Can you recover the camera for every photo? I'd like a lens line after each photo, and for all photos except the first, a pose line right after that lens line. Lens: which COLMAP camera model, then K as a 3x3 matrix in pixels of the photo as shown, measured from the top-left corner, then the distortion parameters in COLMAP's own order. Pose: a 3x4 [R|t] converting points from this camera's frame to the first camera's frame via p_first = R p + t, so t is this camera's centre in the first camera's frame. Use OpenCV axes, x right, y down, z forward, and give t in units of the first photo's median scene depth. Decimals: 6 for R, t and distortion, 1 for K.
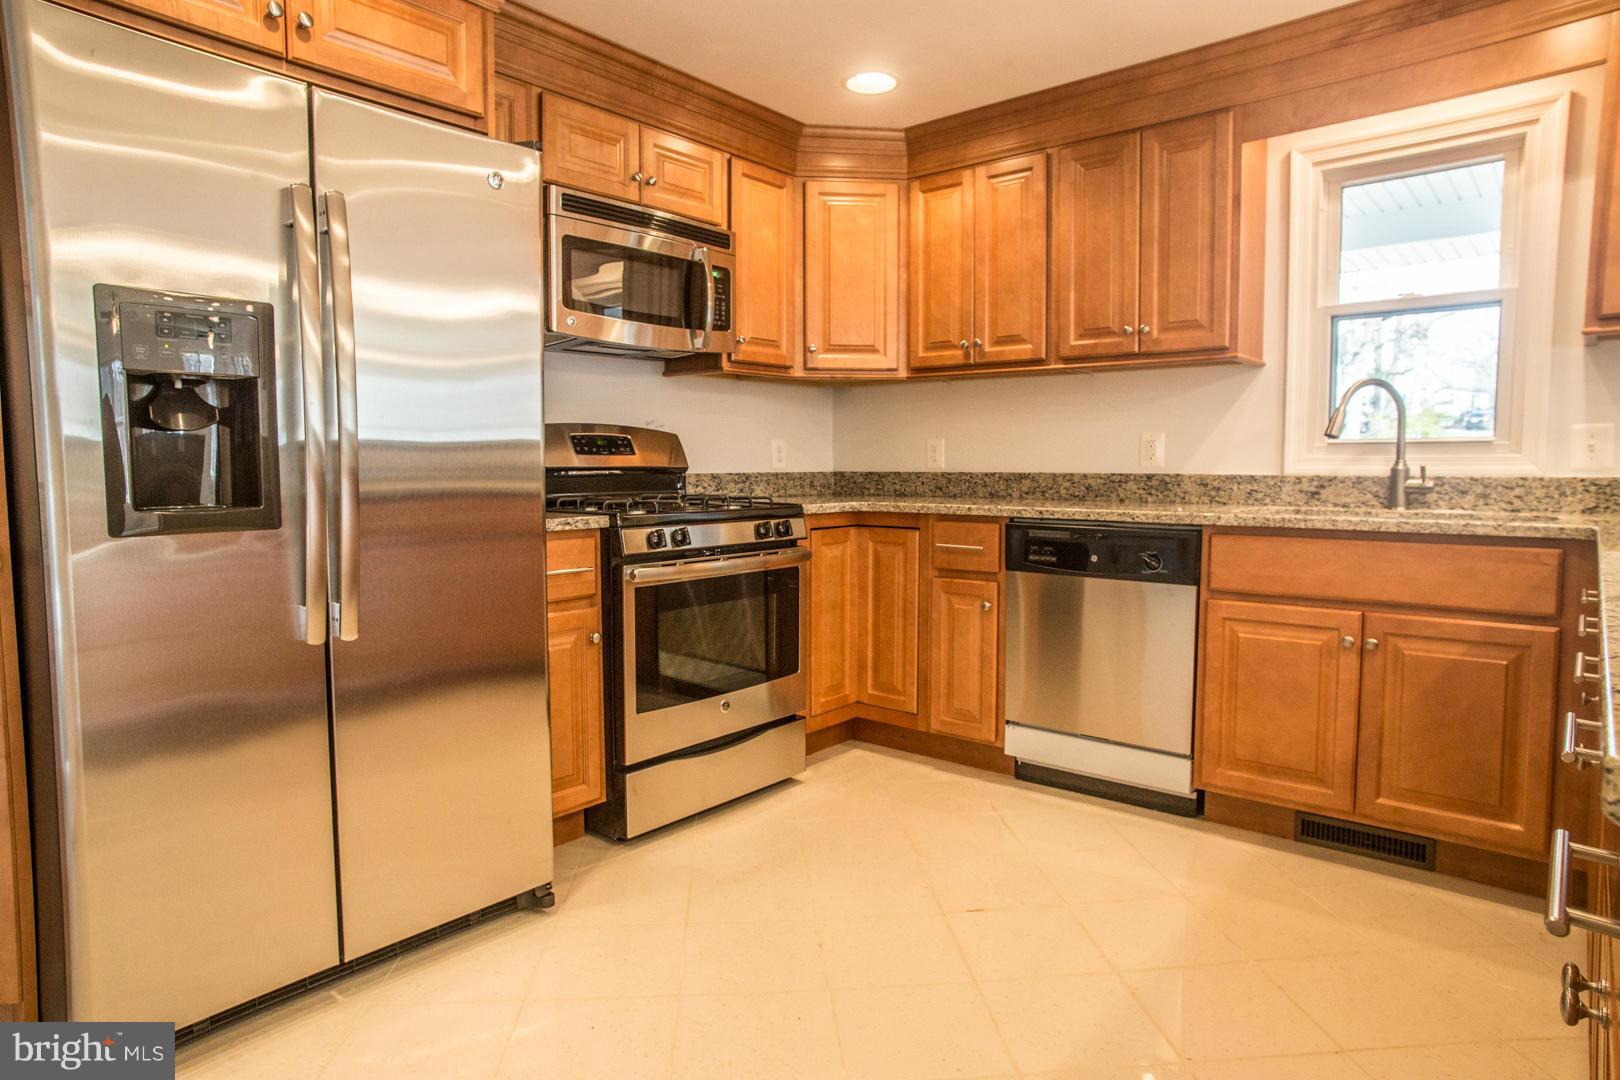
lens RADIAL K [[917.9, 0, 816.3], [0, 917.9, 537.7], [0, 0, 1]] dist [-0.018466, 0.005734]
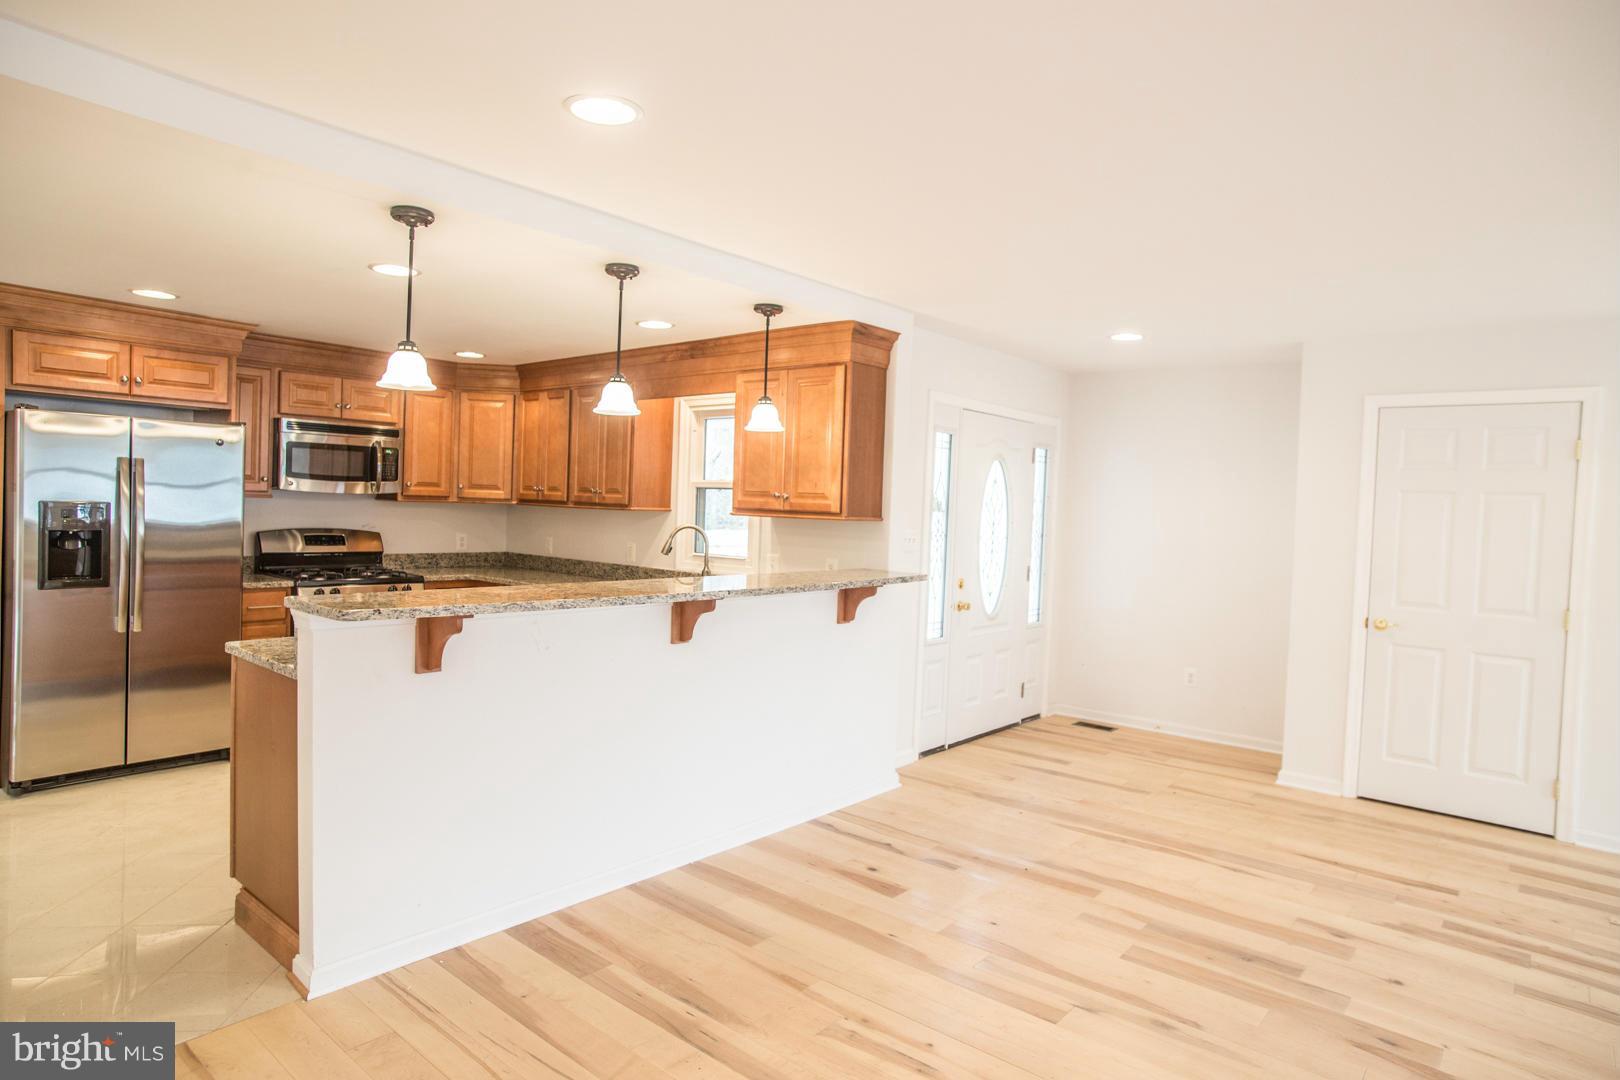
lens RADIAL K [[917.9, 0, 805.8], [0, 917.9, 534.3], [0, 0, 1]] dist [-0.018466, 0.005734]
pose [[0.999373, 0.035010, -0.005224, 0.762459], [-0.035232, 0.998067, -0.051194, -0.052090], [0.003422, 0.051346, 0.998675, -0.861398]]
